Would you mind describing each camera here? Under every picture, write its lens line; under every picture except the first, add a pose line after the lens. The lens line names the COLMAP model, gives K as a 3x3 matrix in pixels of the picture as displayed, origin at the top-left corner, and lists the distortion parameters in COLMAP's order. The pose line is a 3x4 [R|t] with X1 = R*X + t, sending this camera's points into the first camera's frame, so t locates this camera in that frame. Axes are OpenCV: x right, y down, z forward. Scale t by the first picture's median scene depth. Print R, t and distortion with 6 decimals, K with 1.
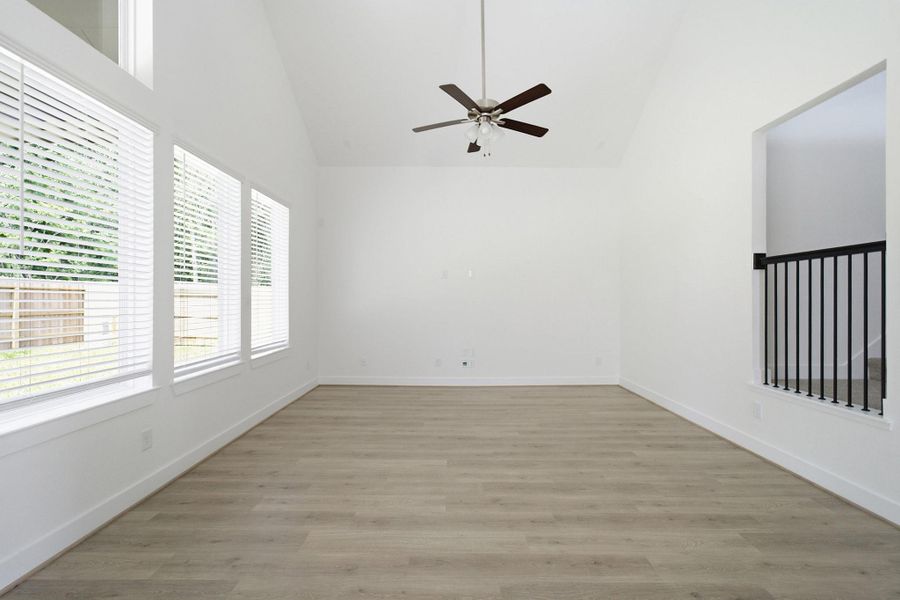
lens RADIAL K [[373.2, 0, 448.8], [0, 373.2, 302.5], [0, 0, 1]] dist [-0.003459, 0.002742]
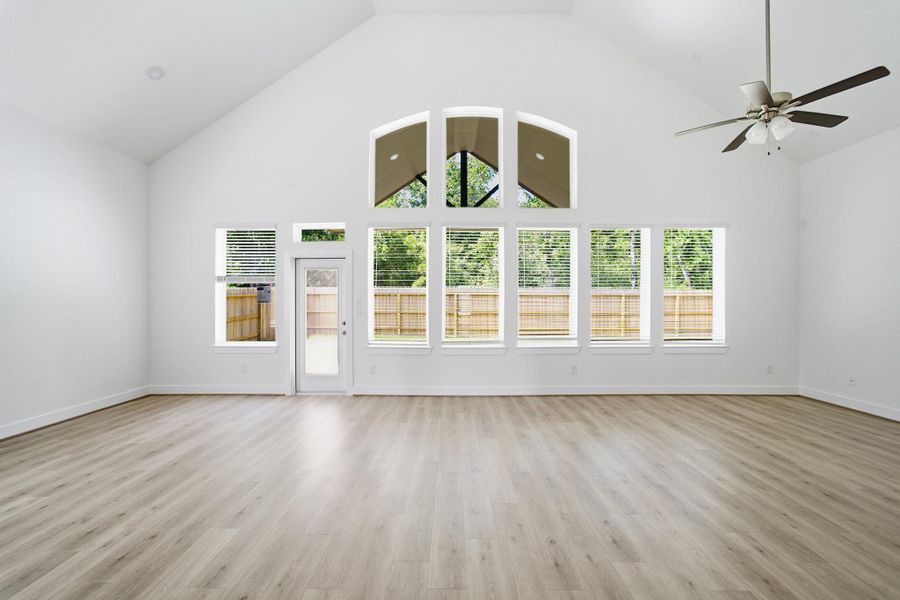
lens RADIAL K [[373.2, 0, 454.4], [0, 373.2, 301.7], [0, 0, 1]] dist [-0.003459, 0.002742]
pose [[-0.002949, -0.004414, -0.999986, 1.113536], [-0.002137, 0.999988, -0.004408, -0.016324], [0.999993, 0.002124, -0.002958, 0.237592]]
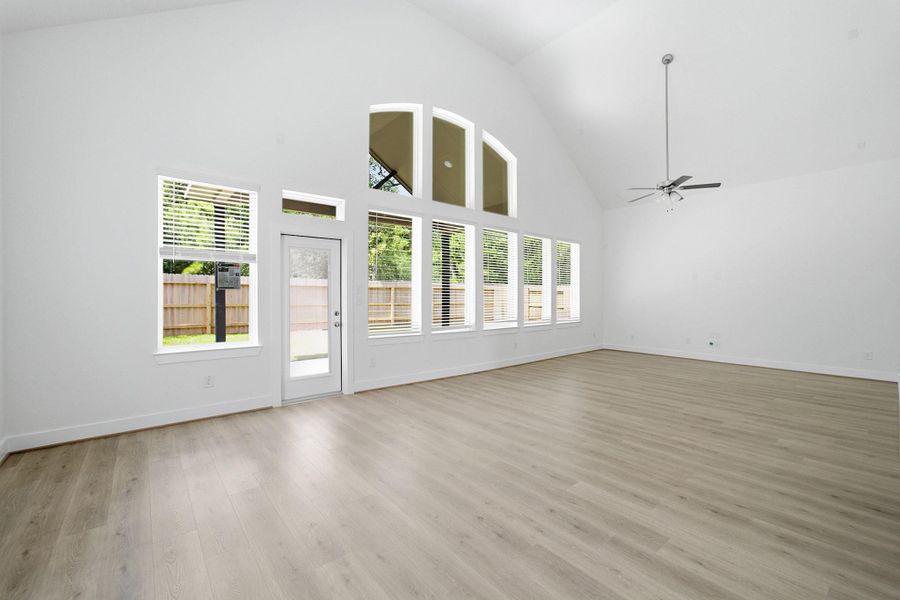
lens RADIAL K [[373.2, 0, 455.7], [0, 373.2, 299.7], [0, 0, 1]] dist [-0.003459, 0.002742]
pose [[0.646498, 0.004692, -0.762902, 0.839452], [-0.001579, 0.999987, 0.004811, 0.012639], [0.762914, -0.001905, 0.646497, -0.936738]]
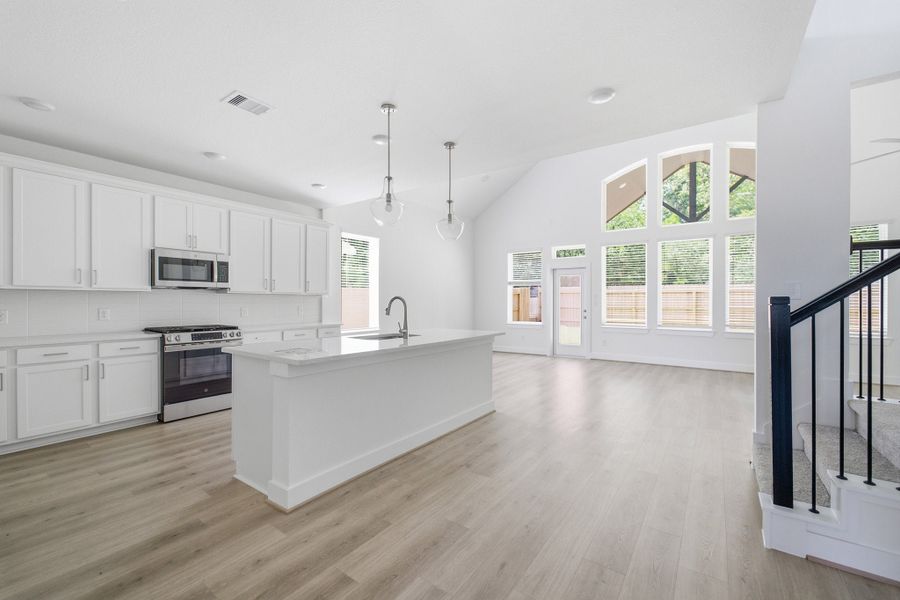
lens RADIAL K [[373.2, 0, 458.7], [0, 373.2, 301.5], [0, 0, 1]] dist [-0.003459, 0.002742]
pose [[-0.582883, 0.001132, -0.812555, 2.028787], [-0.002471, 0.999992, 0.003165, 0.005848], [0.812552, 0.003853, -0.582876, 0.532714]]
